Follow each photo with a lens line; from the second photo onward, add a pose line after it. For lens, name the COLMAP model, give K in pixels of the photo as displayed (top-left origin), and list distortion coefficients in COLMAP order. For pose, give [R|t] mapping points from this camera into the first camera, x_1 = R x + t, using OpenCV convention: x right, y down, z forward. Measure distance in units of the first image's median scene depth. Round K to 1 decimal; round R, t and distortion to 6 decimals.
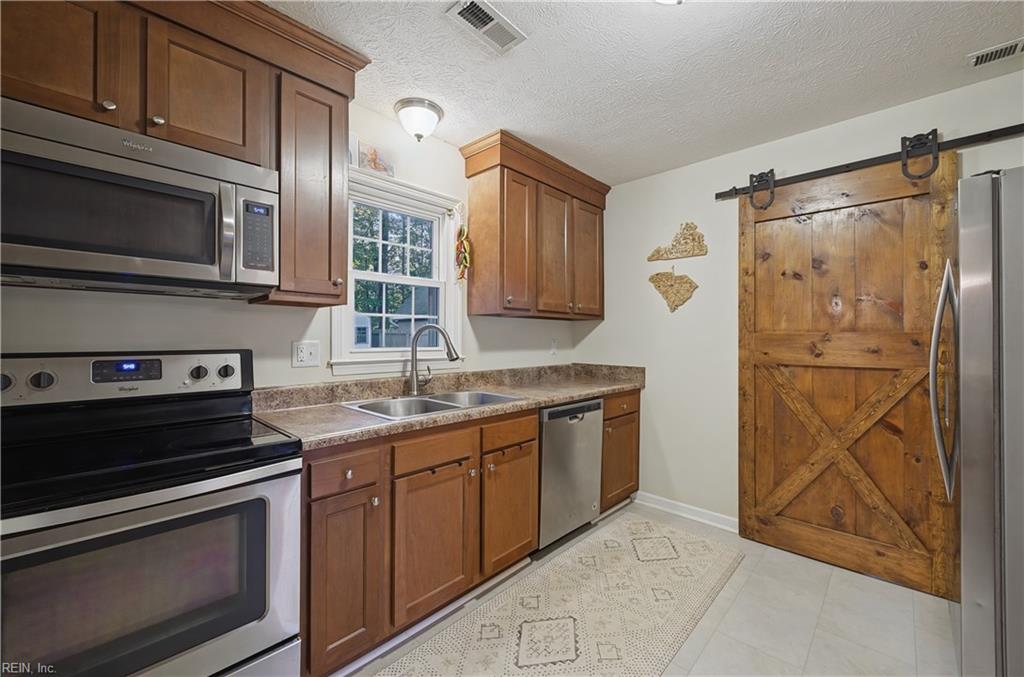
lens RADIAL K [[403.8, 0, 509.1], [0, 403.8, 334.9], [0, 0, 1]] dist [-0.000273, 0.000081]
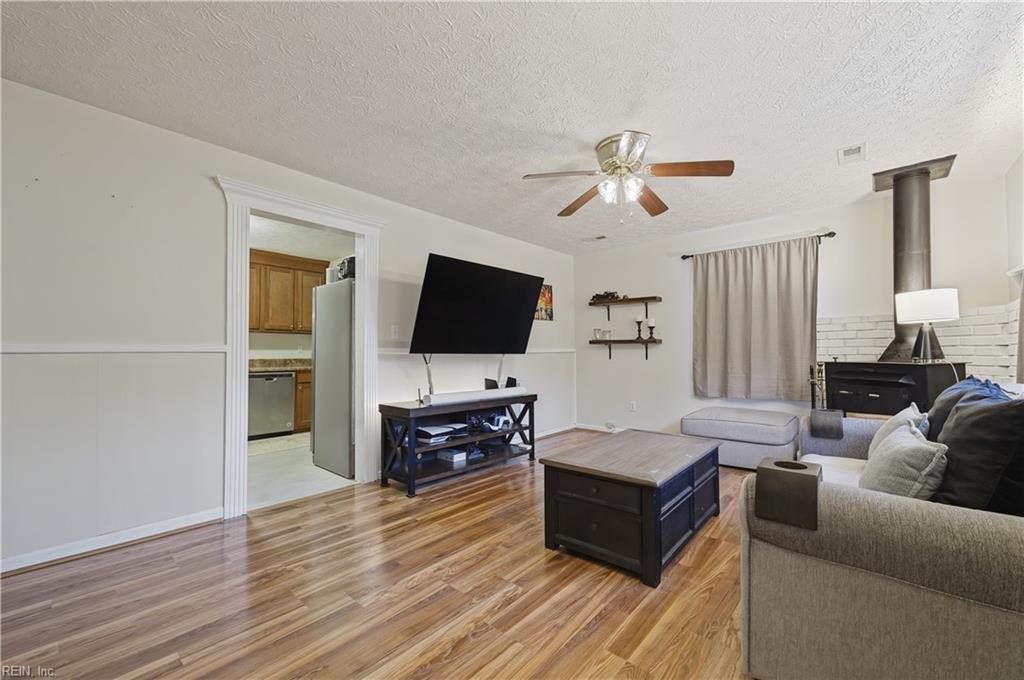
lens RADIAL K [[405.1, 0, 507.8], [0, 405.1, 341.2], [0, 0, 1]] dist [-0.000582, -0.000540]
pose [[0.999132, -0.004152, 0.041438, 1.348576], [0.005234, 0.999648, -0.026026, 0.067646], [-0.041315, 0.026220, 0.998802, -1.196527]]
